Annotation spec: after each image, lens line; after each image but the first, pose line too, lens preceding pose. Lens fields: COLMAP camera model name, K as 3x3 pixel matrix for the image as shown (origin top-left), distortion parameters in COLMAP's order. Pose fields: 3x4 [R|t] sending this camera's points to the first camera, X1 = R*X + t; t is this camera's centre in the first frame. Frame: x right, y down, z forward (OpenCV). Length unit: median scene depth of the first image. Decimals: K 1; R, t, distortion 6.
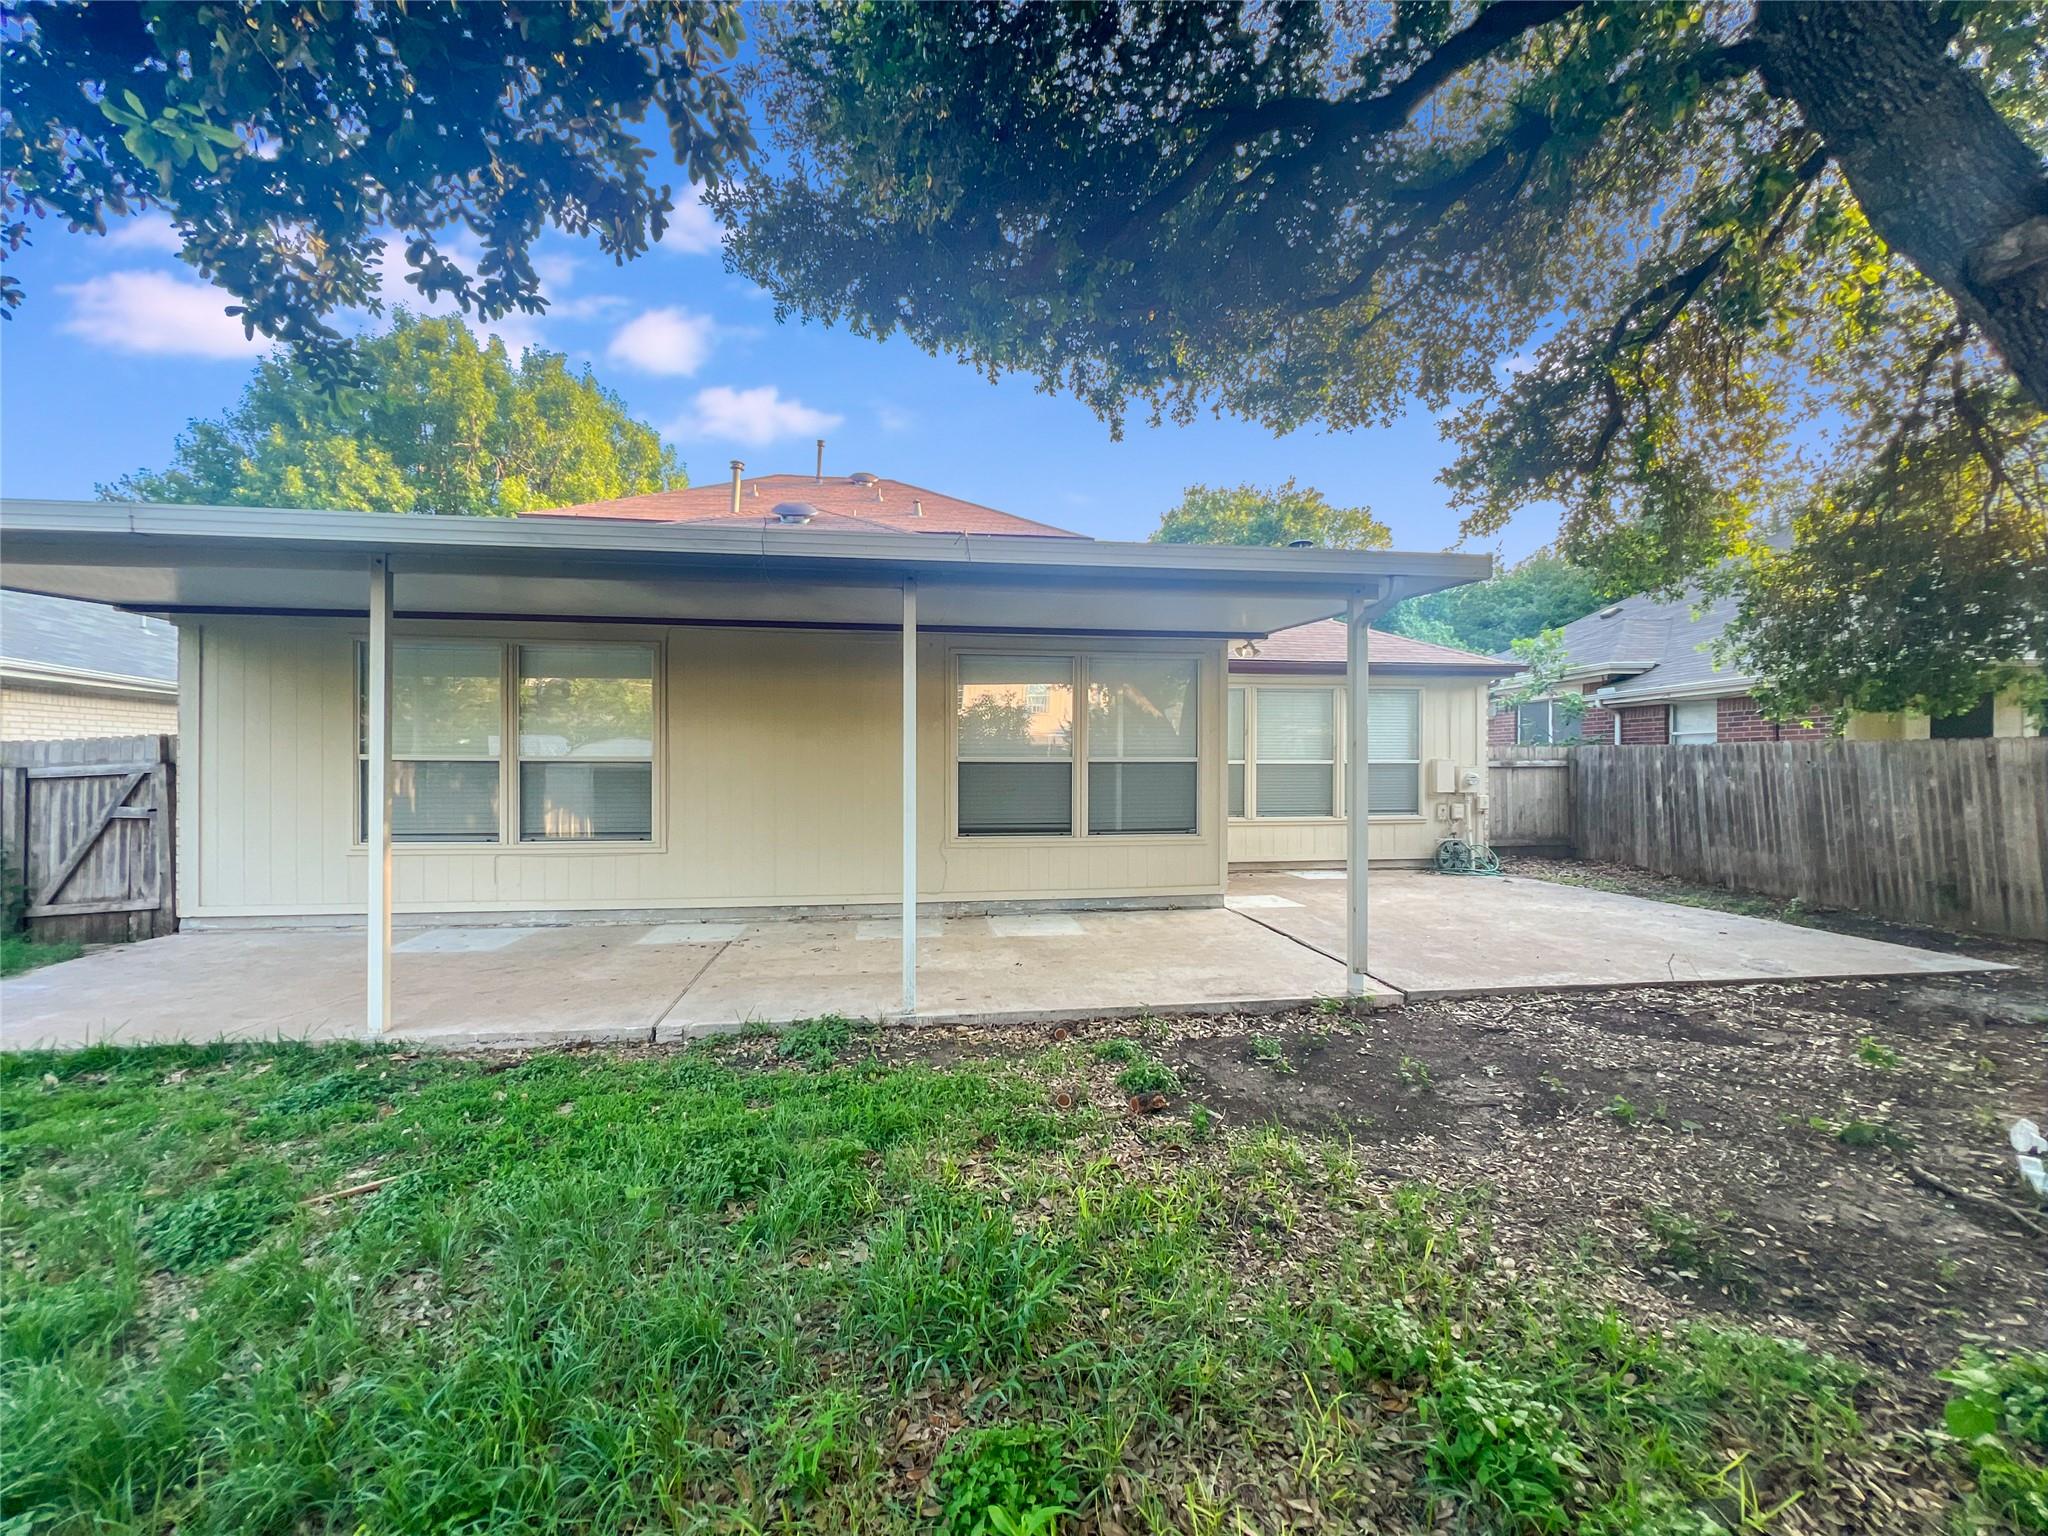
lens RADIAL K [[825.7, 0, 1024.0], [0, 825.7, 768.0], [0, 0, 1]] dist [-0.001408, -0.000006]
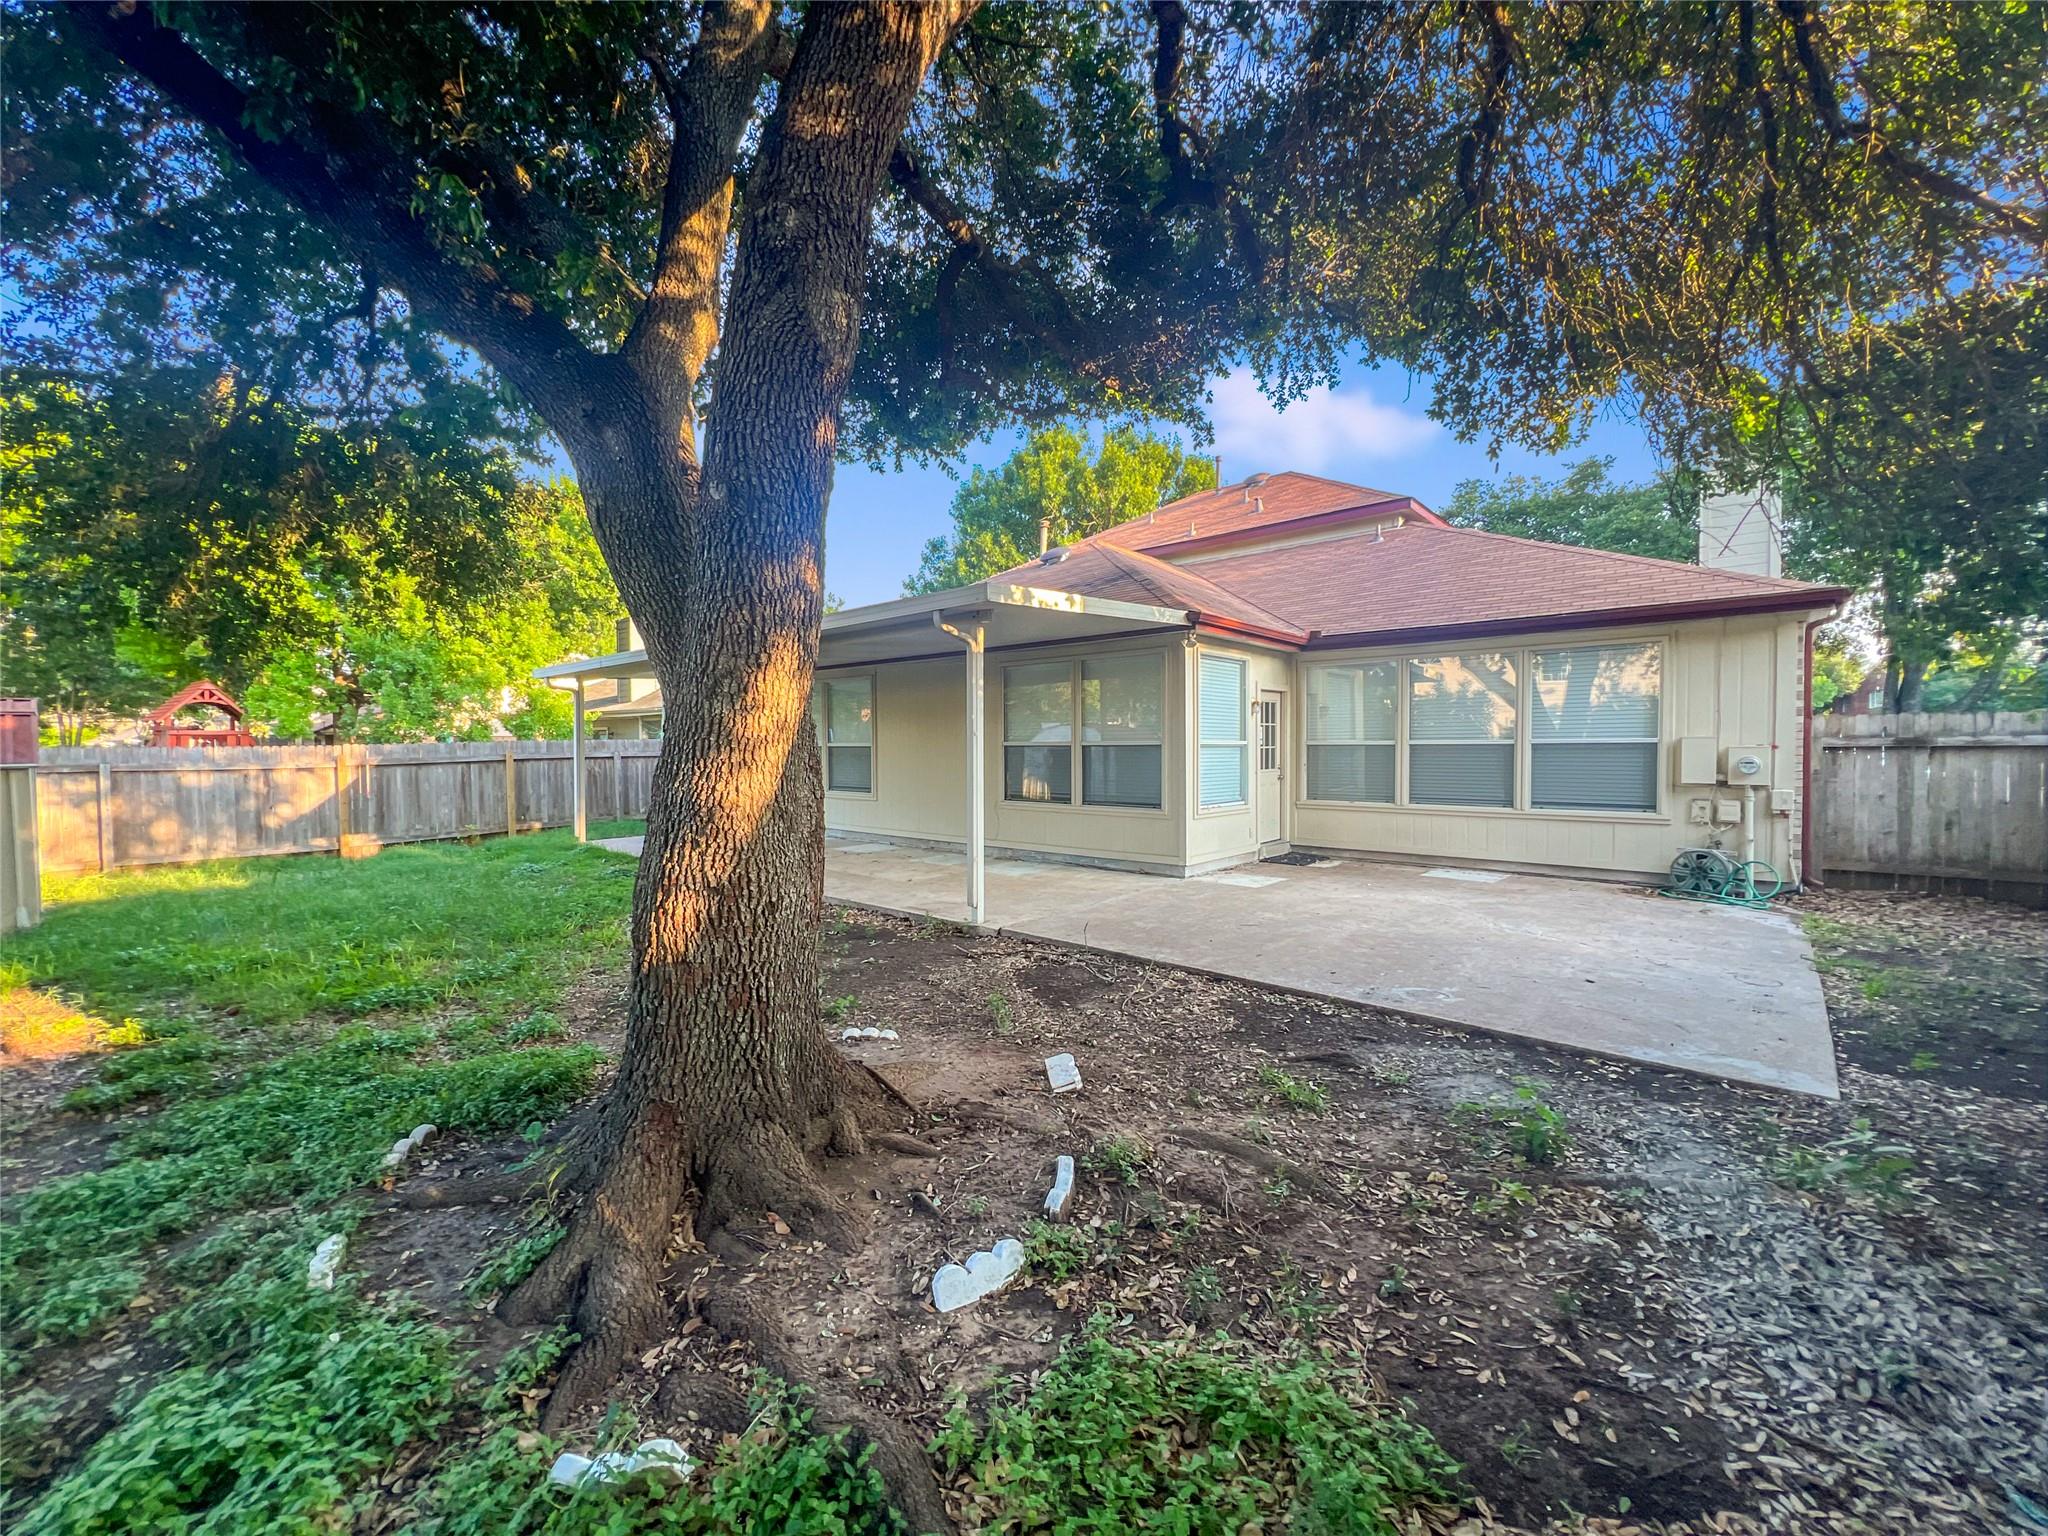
lens RADIAL K [[830.2, 0, 1015.1], [0, 830.2, 760.9], [0, 0, 1]] dist [0.002857, 0.000008]
pose [[0.646936, 0.009306, -0.762488, 0.683494], [0.002665, 0.999892, 0.014465, -0.001533], [0.762540, -0.011390, 0.646841, 0.087664]]
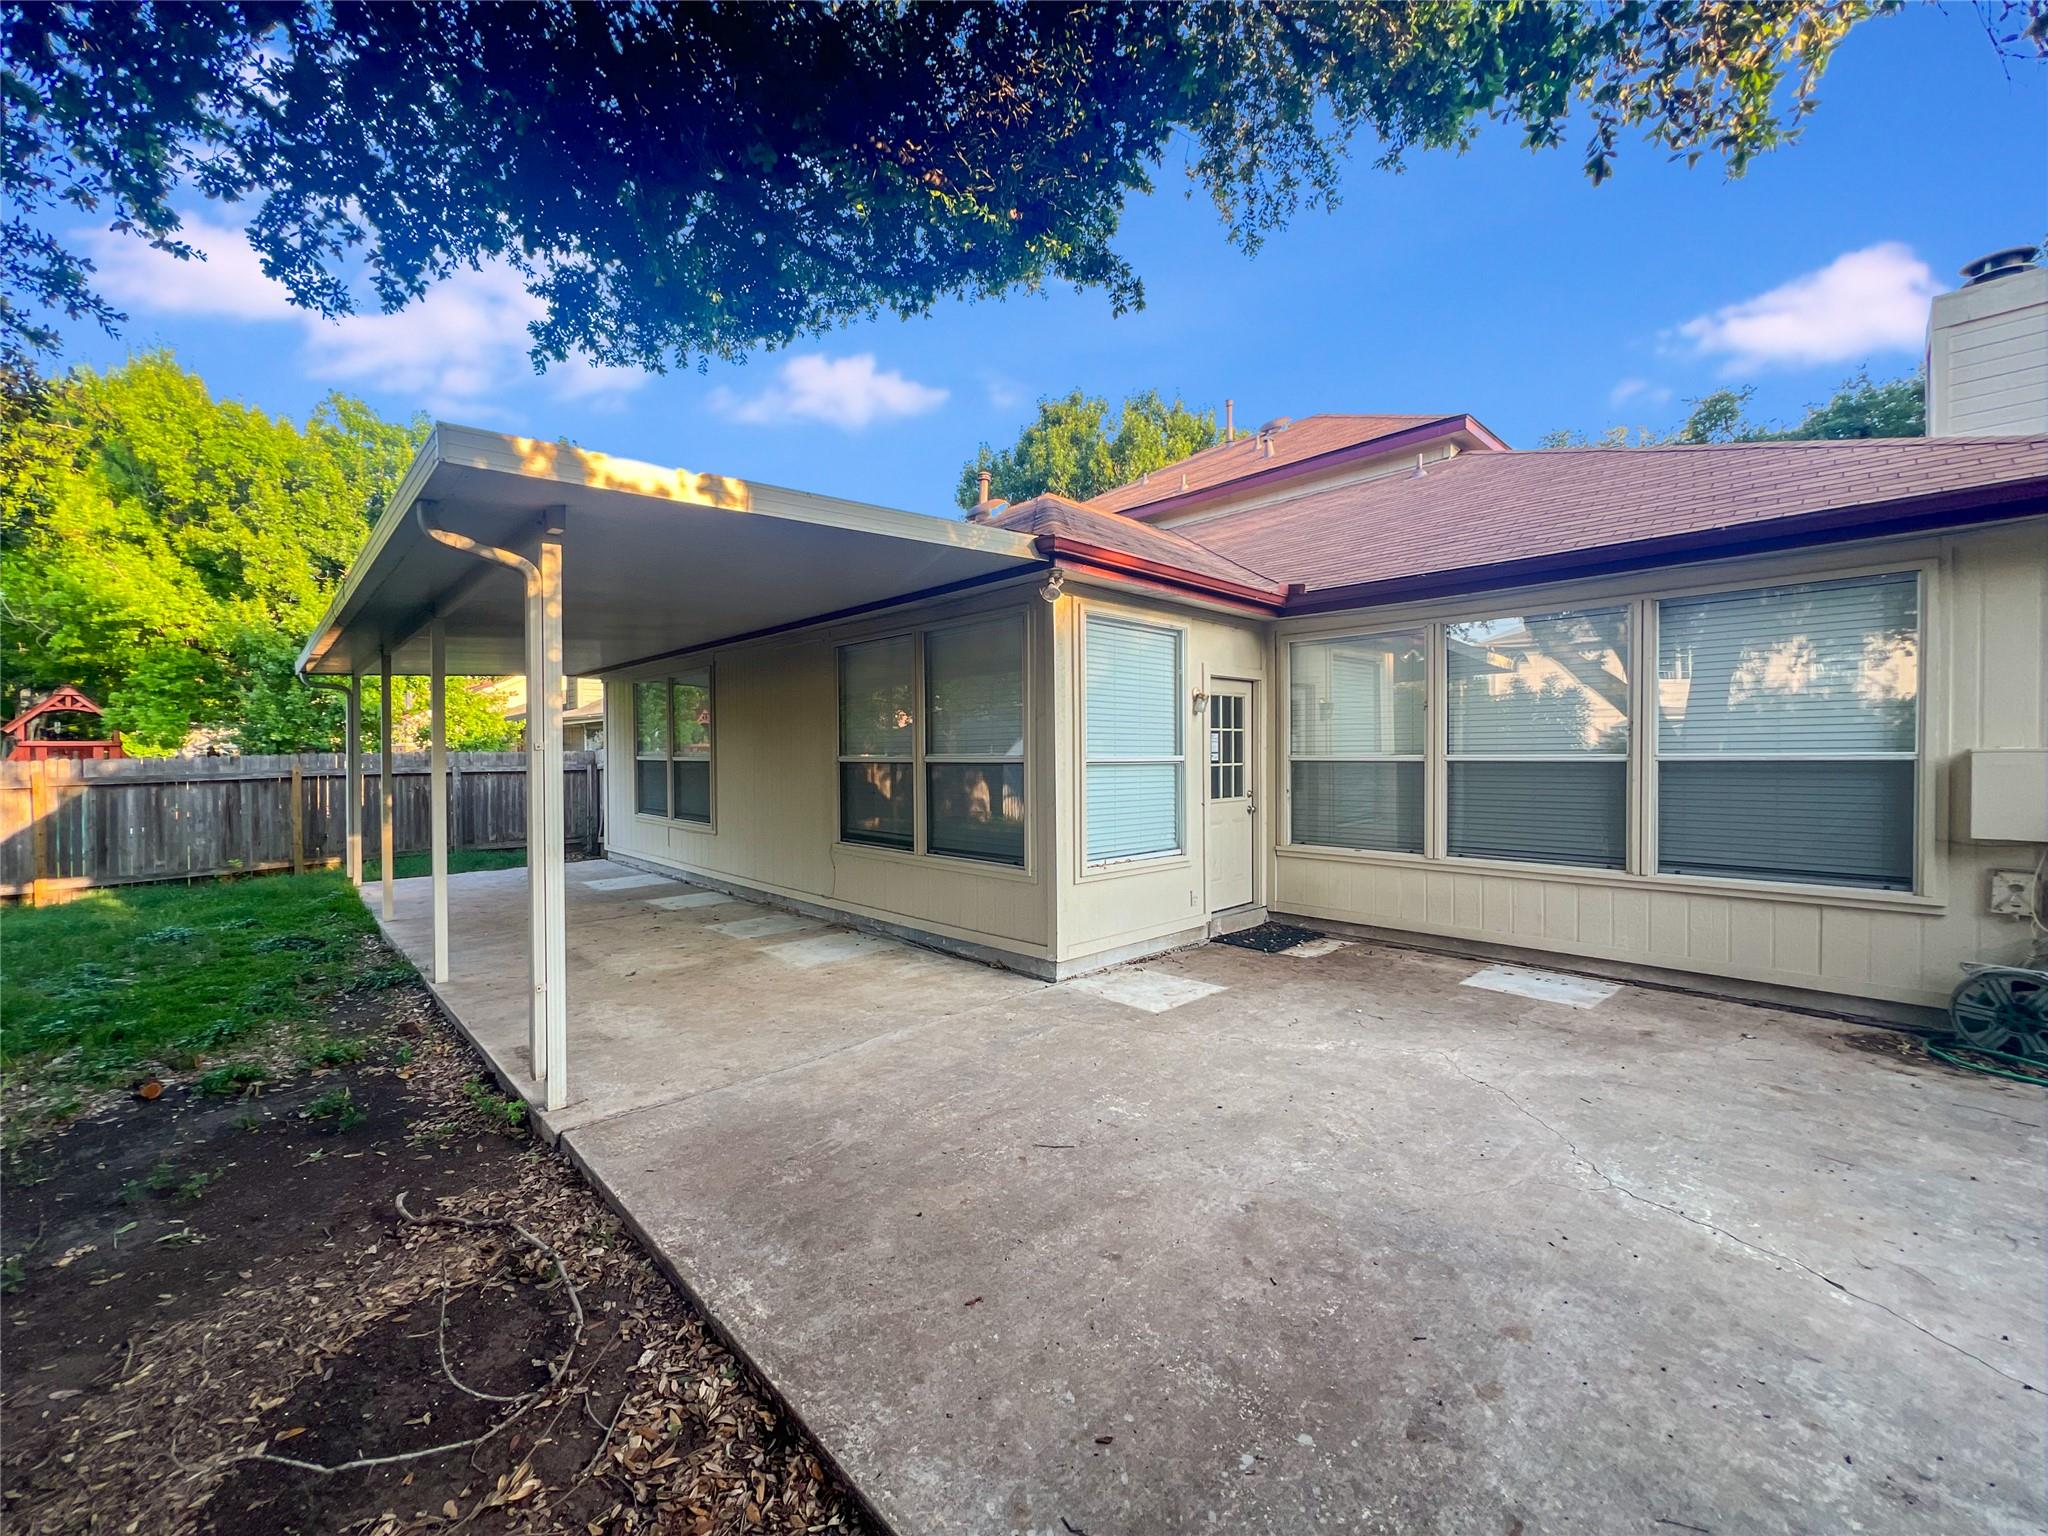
lens RADIAL K [[830.2, 0, 1015.1], [0, 830.2, 760.9], [0, 0, 1]] dist [0.002857, 0.000008]
pose [[0.582171, 0.000619, -0.813066, 0.560613], [0.002261, 0.999995, 0.002380, -0.007323], [0.813064, -0.003224, 0.582166, 0.429927]]
